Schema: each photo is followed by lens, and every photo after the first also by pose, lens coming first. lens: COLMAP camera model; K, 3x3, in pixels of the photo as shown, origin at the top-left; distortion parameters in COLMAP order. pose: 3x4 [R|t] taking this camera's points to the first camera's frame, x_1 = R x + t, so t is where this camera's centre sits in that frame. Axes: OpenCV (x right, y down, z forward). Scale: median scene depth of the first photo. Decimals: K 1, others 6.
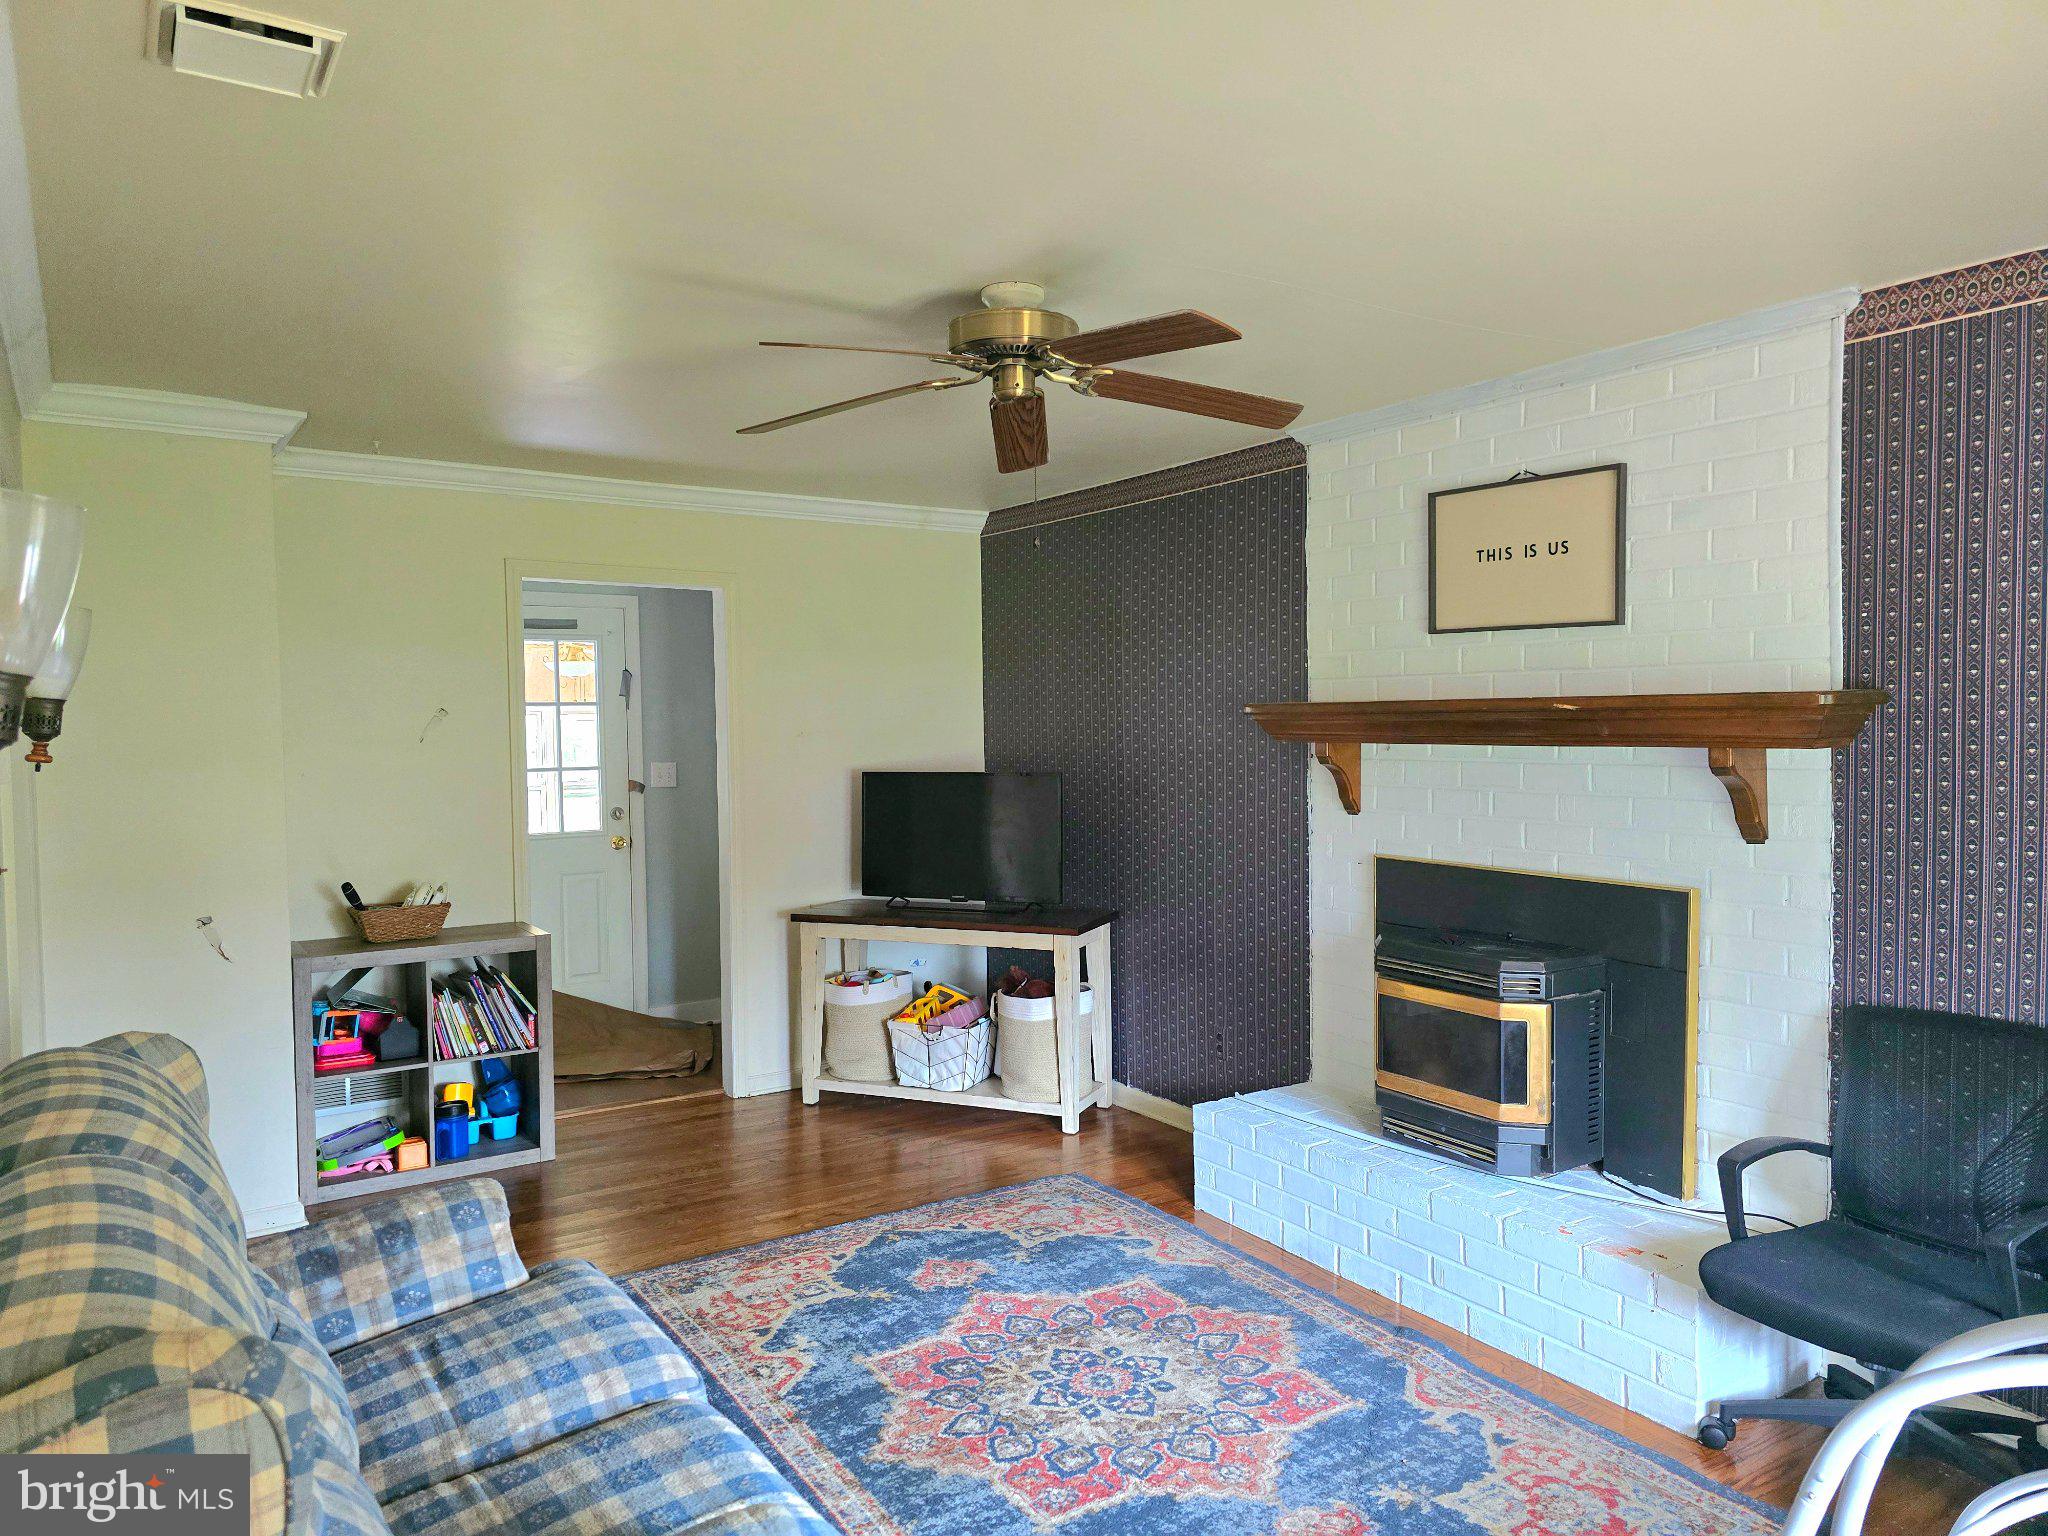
lens RADIAL K [[1465.9, 0, 1024.0], [0, 1465.9, 768.0], [0, 0, 1]] dist [0.086757, -0.108481]
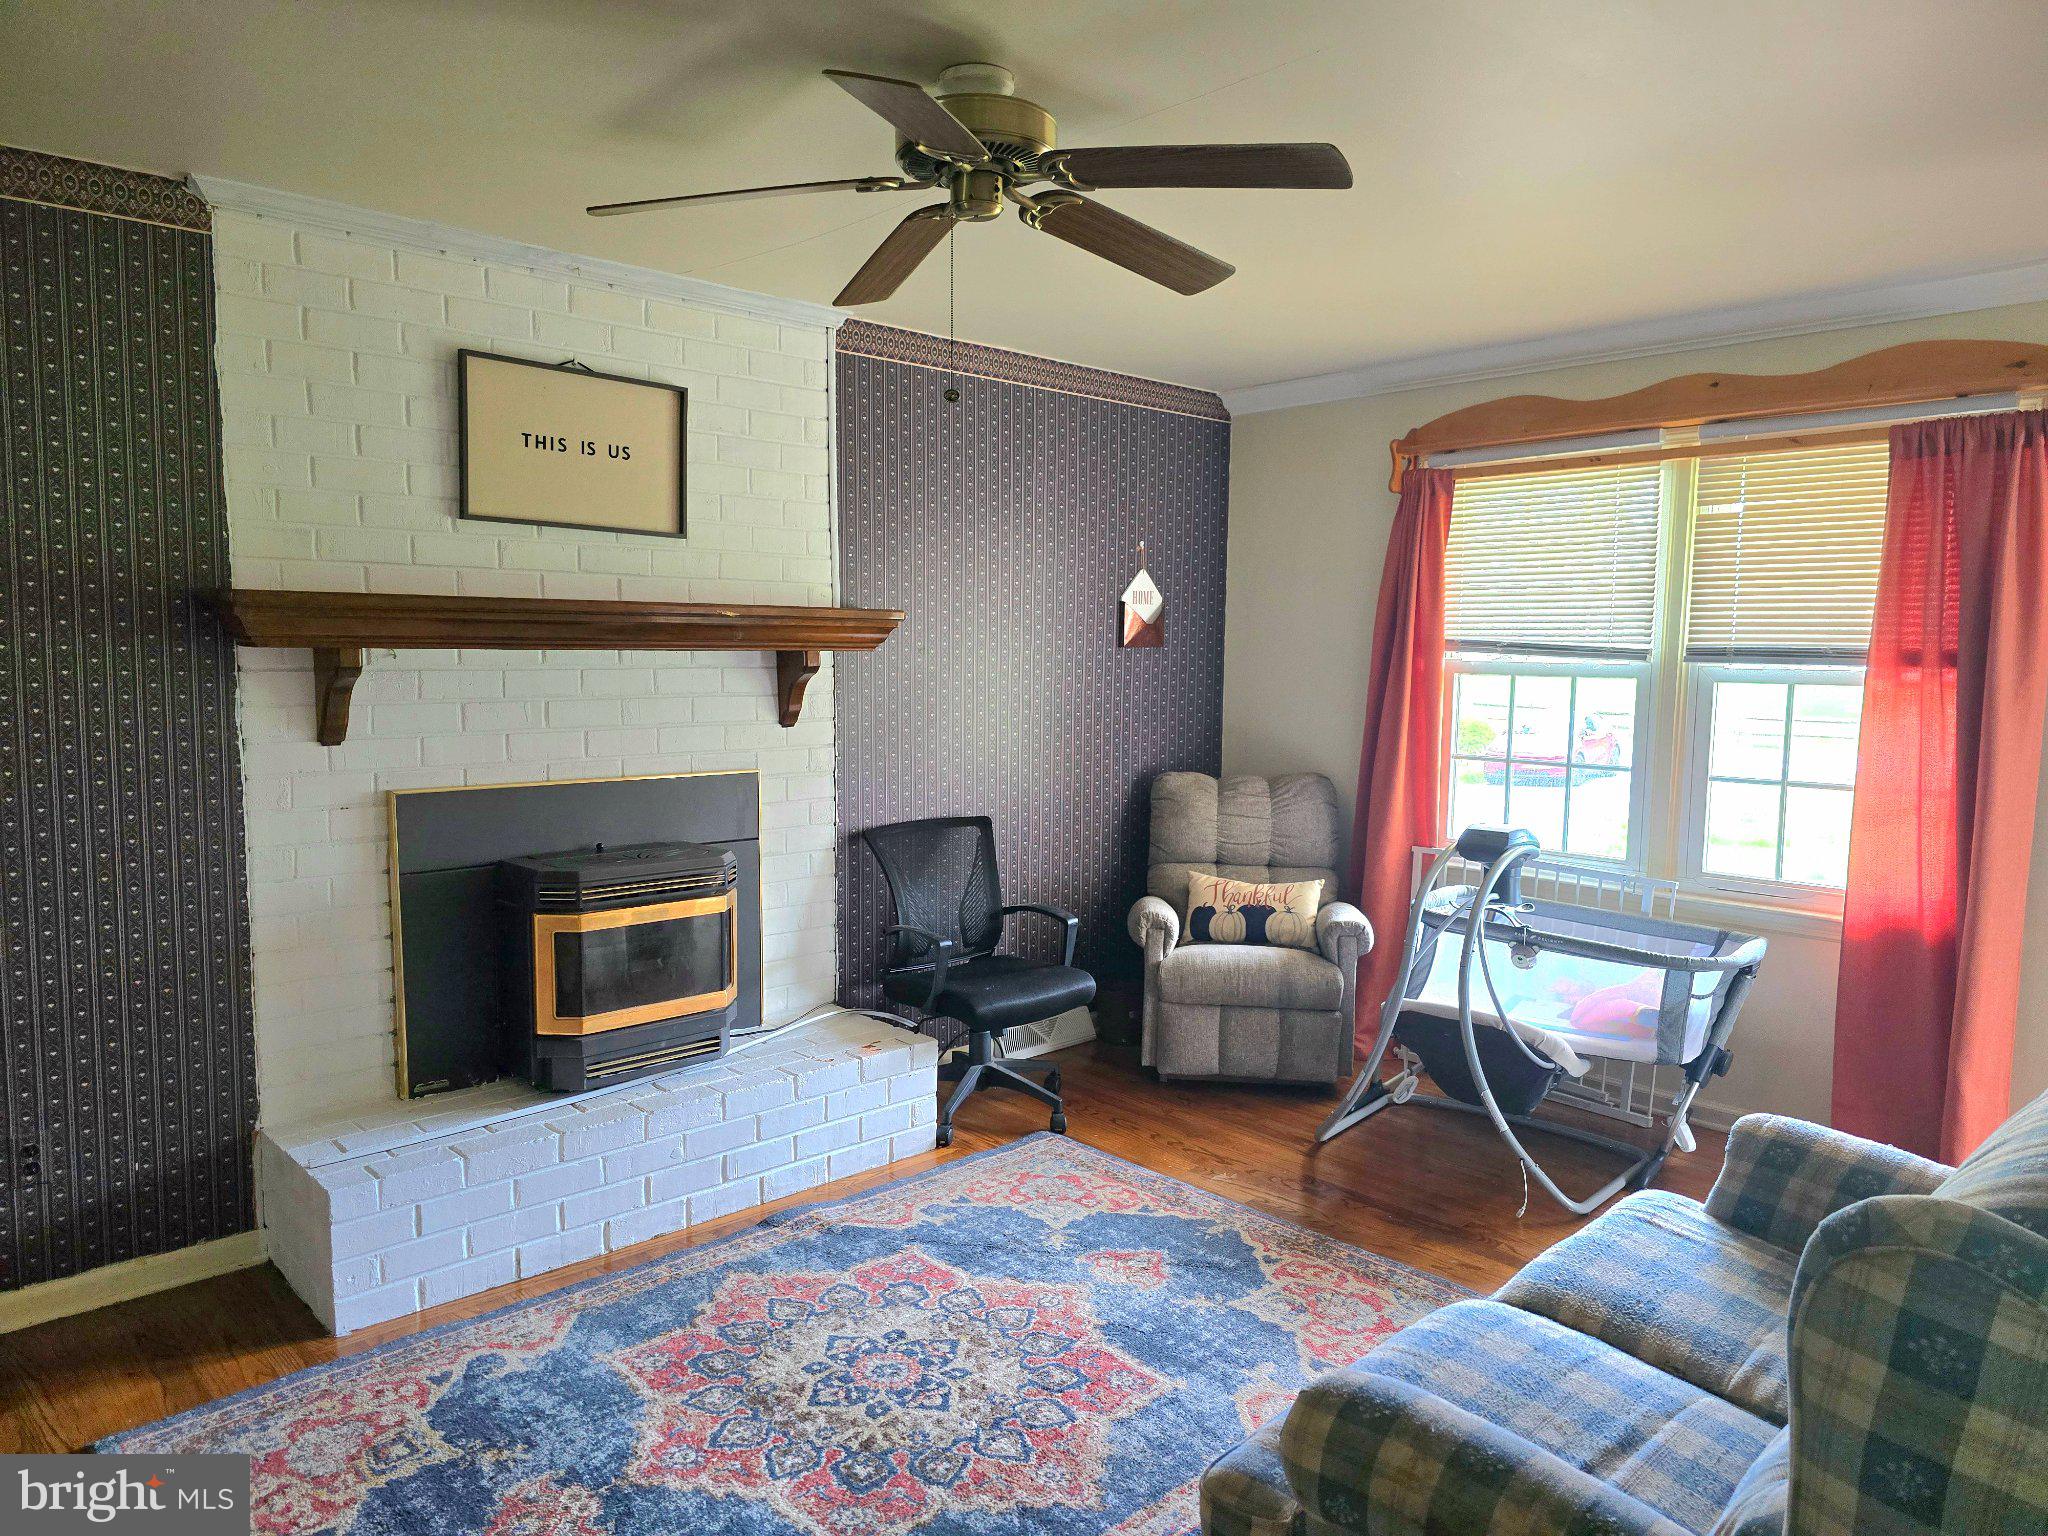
lens RADIAL K [[1408.9, 0, 1059.0], [0, 1408.9, 781.5], [0, 0, 1]] dist [0.085486, -0.090650]
pose [[-0.224544, -0.085377, 0.970717, -0.679638], [0.031637, 0.994991, 0.094830, -0.008765], [-0.973950, 0.052005, -0.220718, 0.957596]]
